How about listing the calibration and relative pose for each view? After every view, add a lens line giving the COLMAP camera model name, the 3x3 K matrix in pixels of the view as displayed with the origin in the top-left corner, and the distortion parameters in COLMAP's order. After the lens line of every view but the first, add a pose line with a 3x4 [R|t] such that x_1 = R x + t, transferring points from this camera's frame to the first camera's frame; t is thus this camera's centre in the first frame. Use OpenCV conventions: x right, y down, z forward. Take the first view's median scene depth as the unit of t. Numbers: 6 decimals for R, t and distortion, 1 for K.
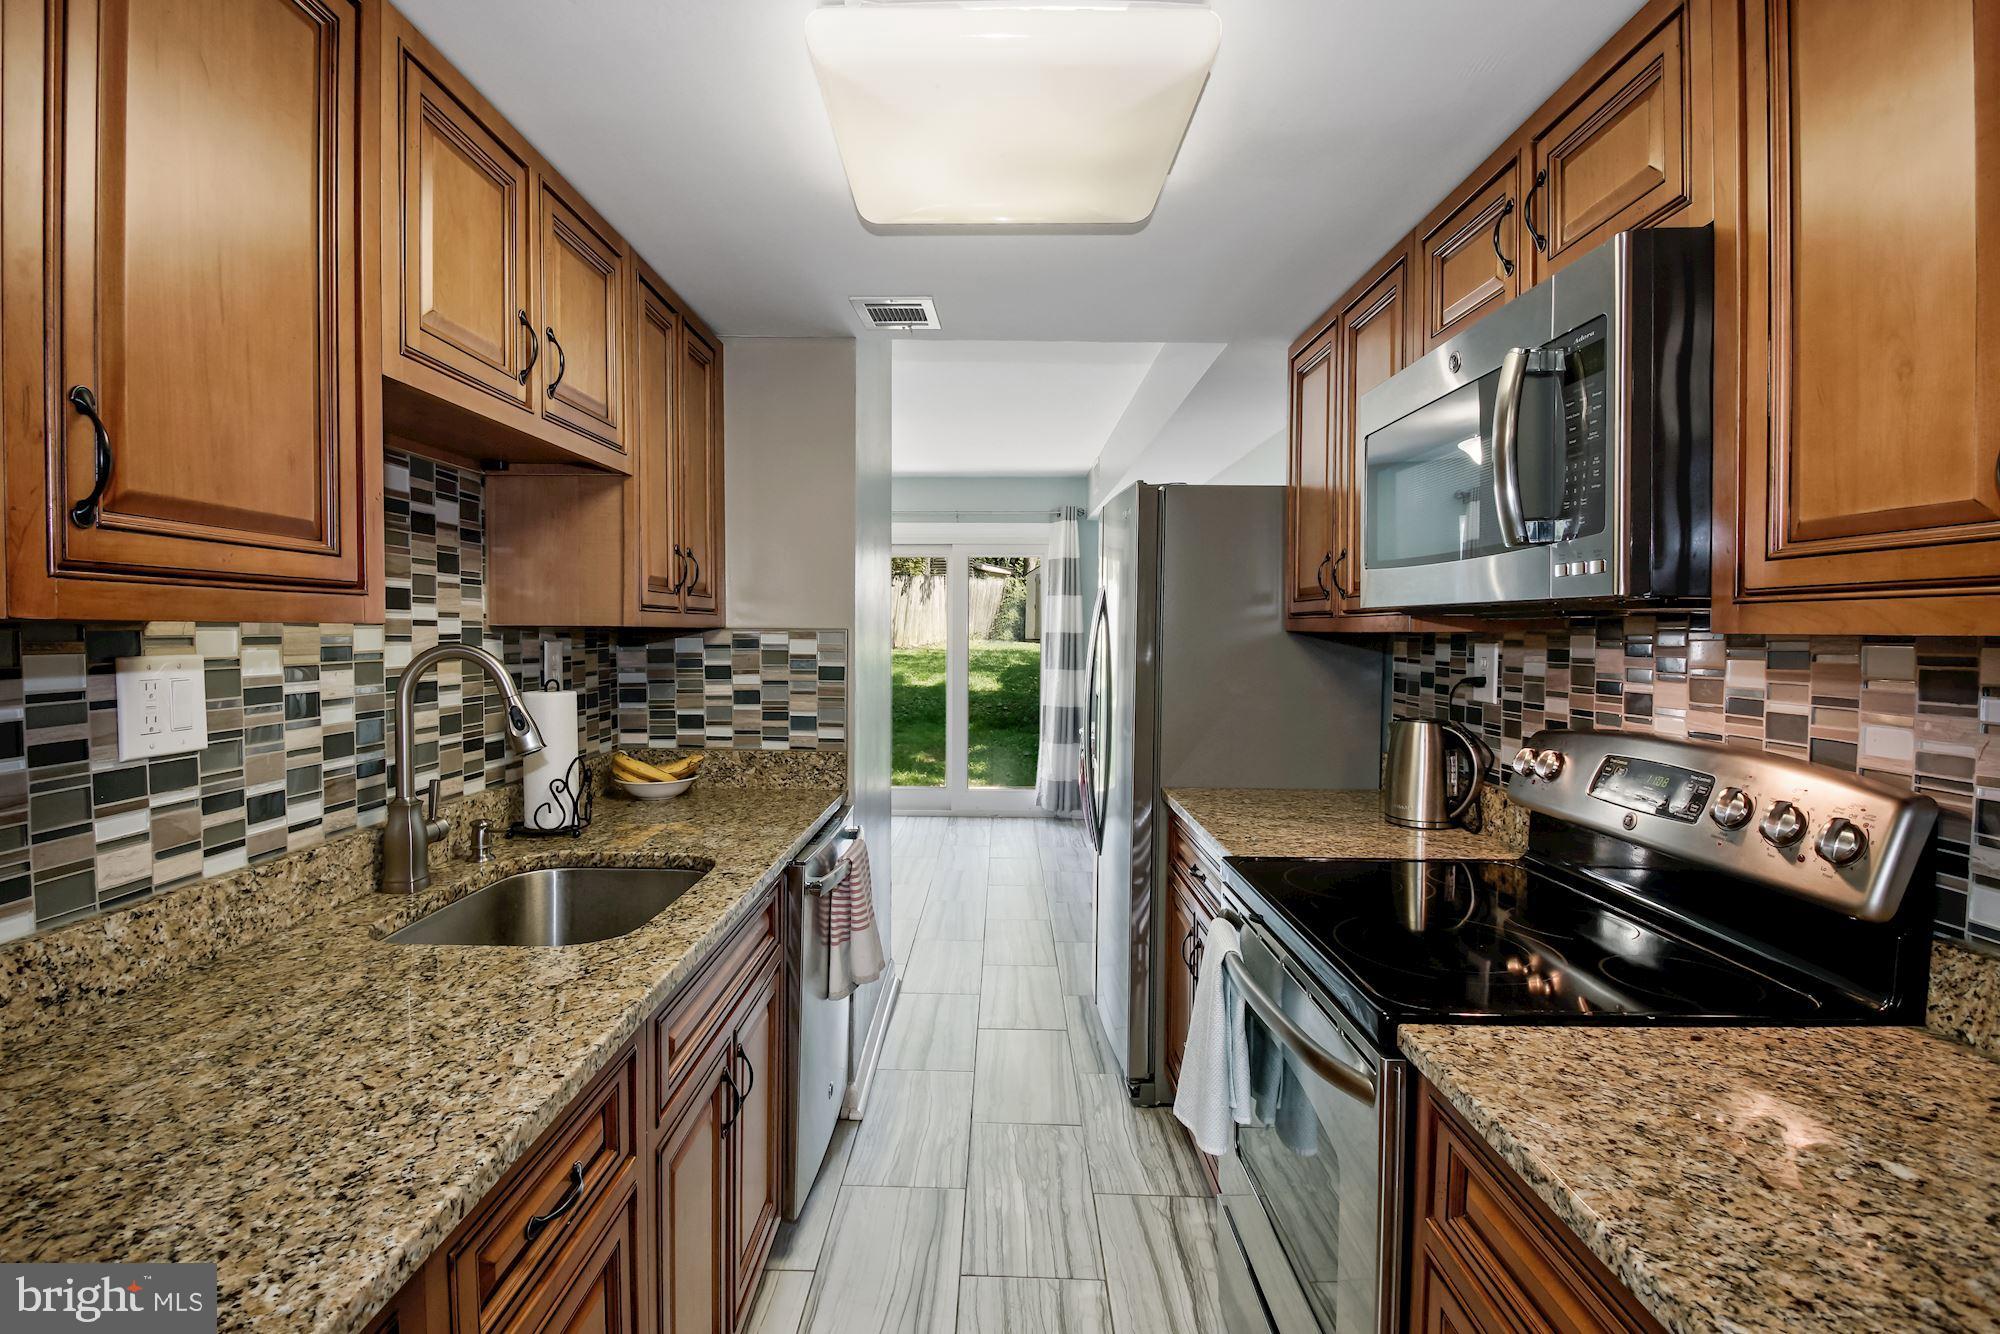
lens RADIAL K [[952.5, 0, 994.4], [0, 952.5, 658.1], [0, 0, 1]] dist [0.048357, -0.037779]
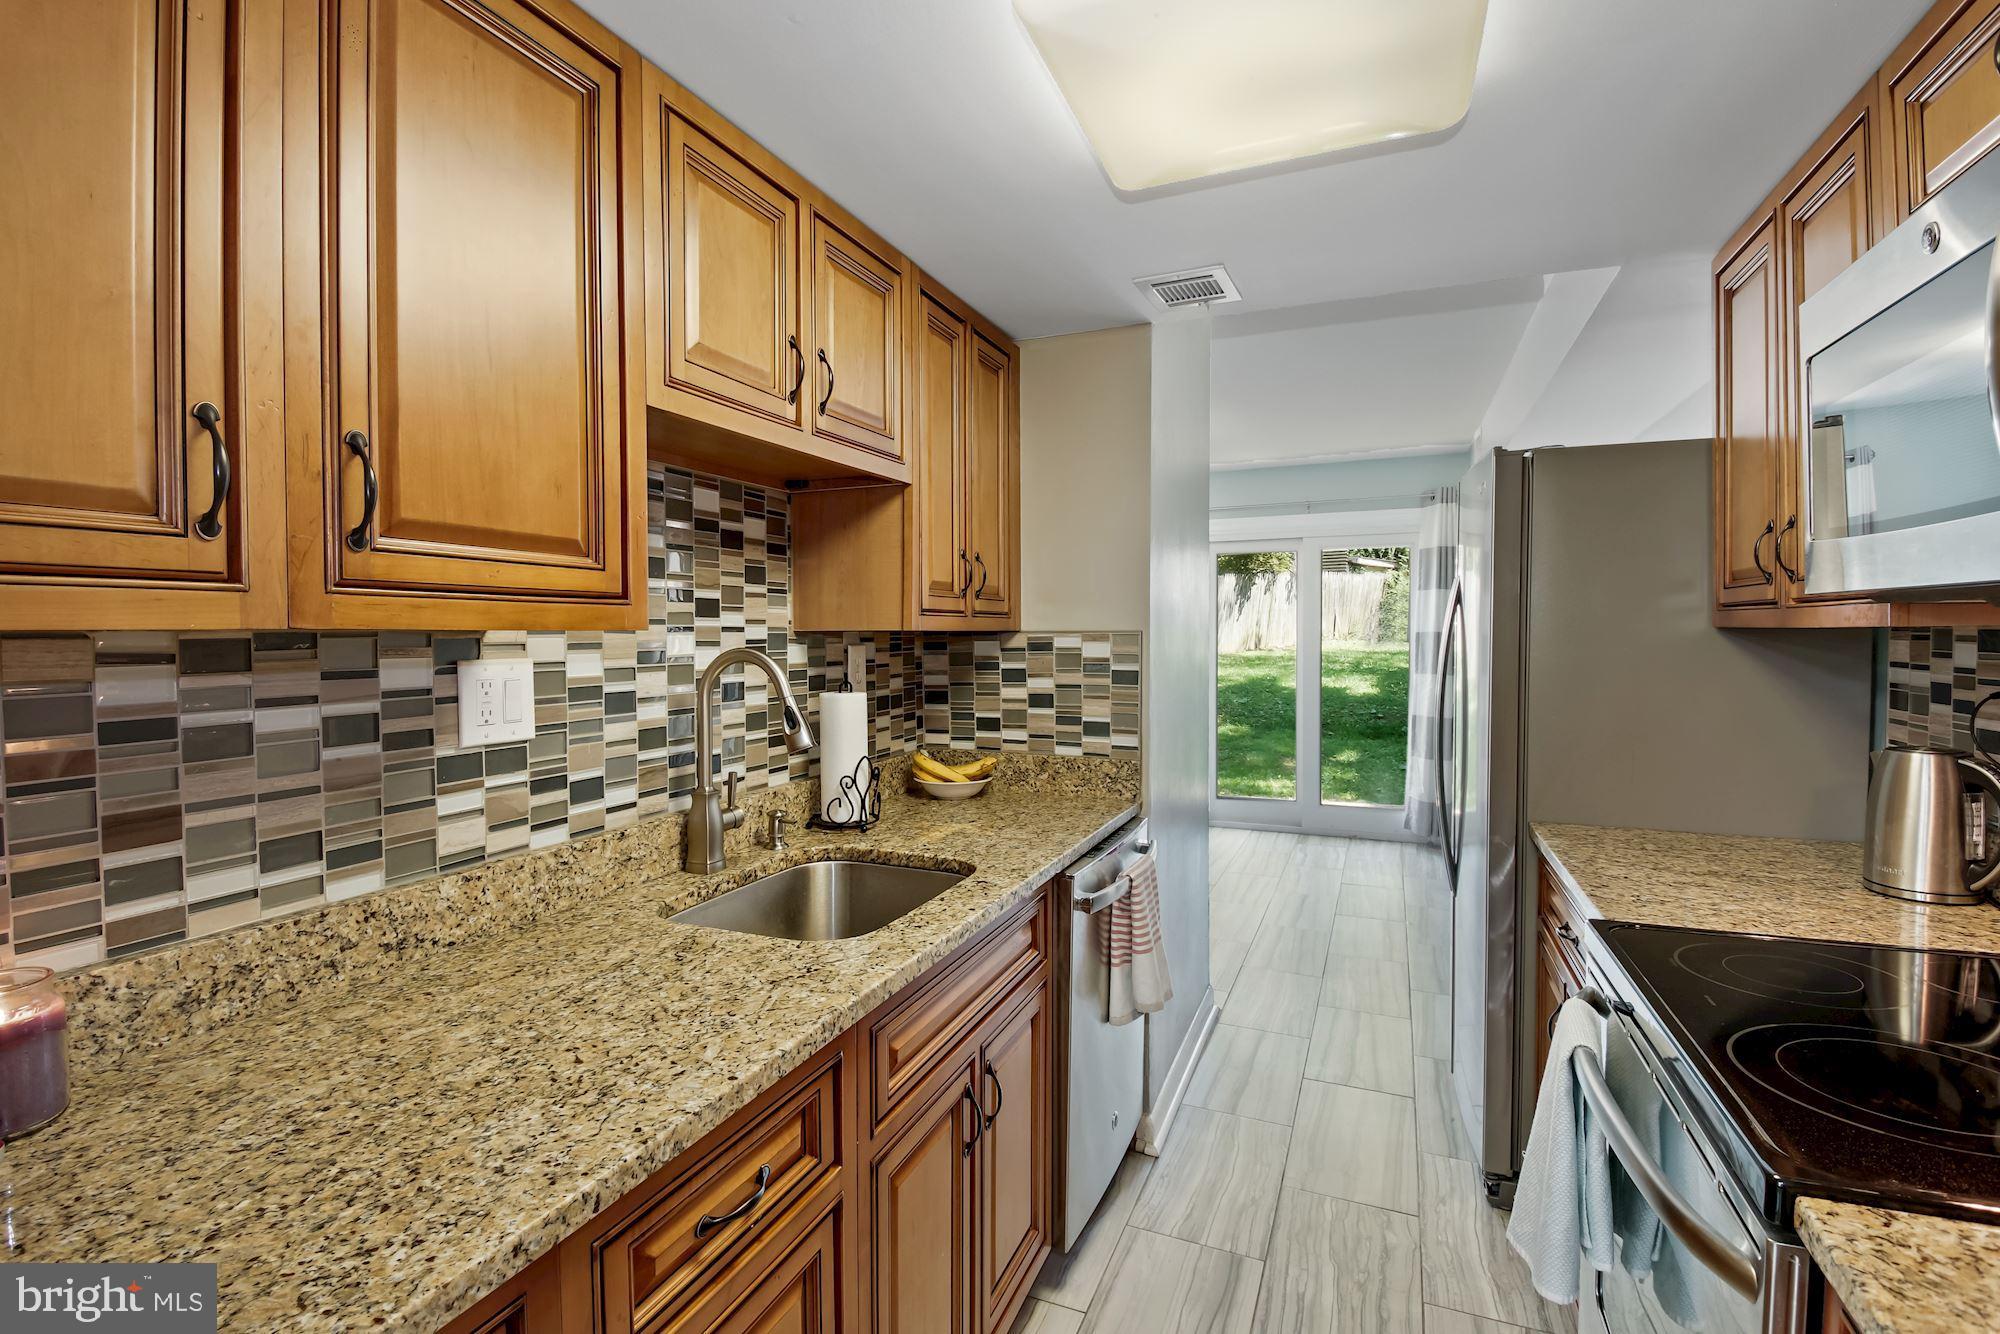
lens RADIAL K [[952.6, 0, 996.2], [0, 952.6, 648.7], [0, 0, 1]] dist [0.051918, -0.042899]
pose [[0.924065, -0.003499, -0.382220, 0.109530], [-0.001222, 0.999926, -0.012107, -0.001379], [0.382234, 0.011655, 0.923992, 0.101187]]
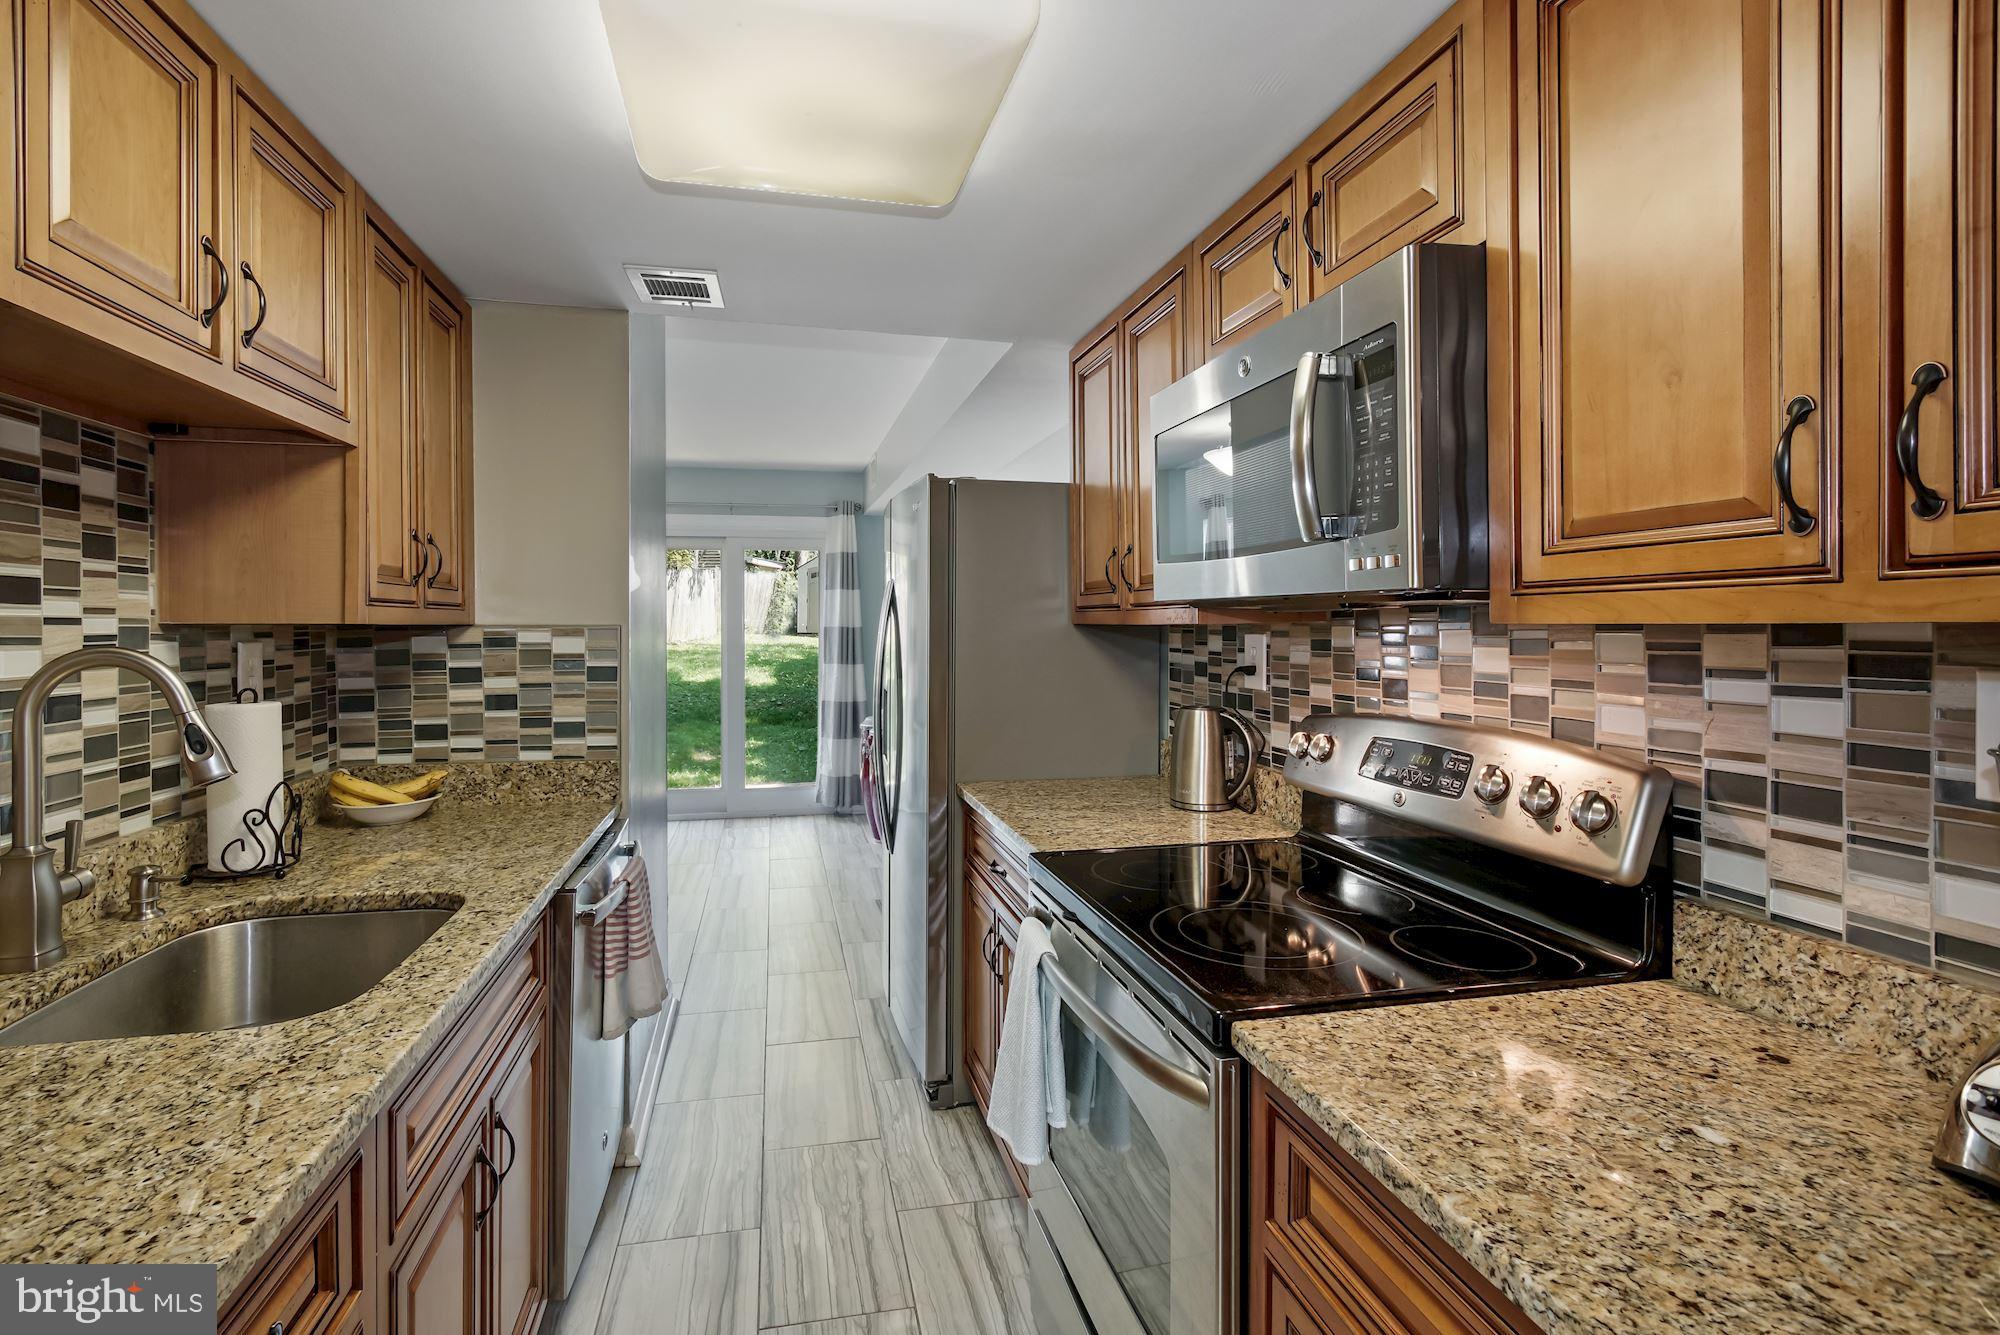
lens RADIAL K [[922.7, 0, 969.0], [0, 922.7, 628.3], [0, 0, 1]] dist [0.018914, -0.005284]
pose [[0.975371, -0.007979, 0.220428, -0.034683], [0.013465, 0.999636, -0.023395, -0.002762], [-0.220161, 0.025787, 0.975123, 0.089205]]
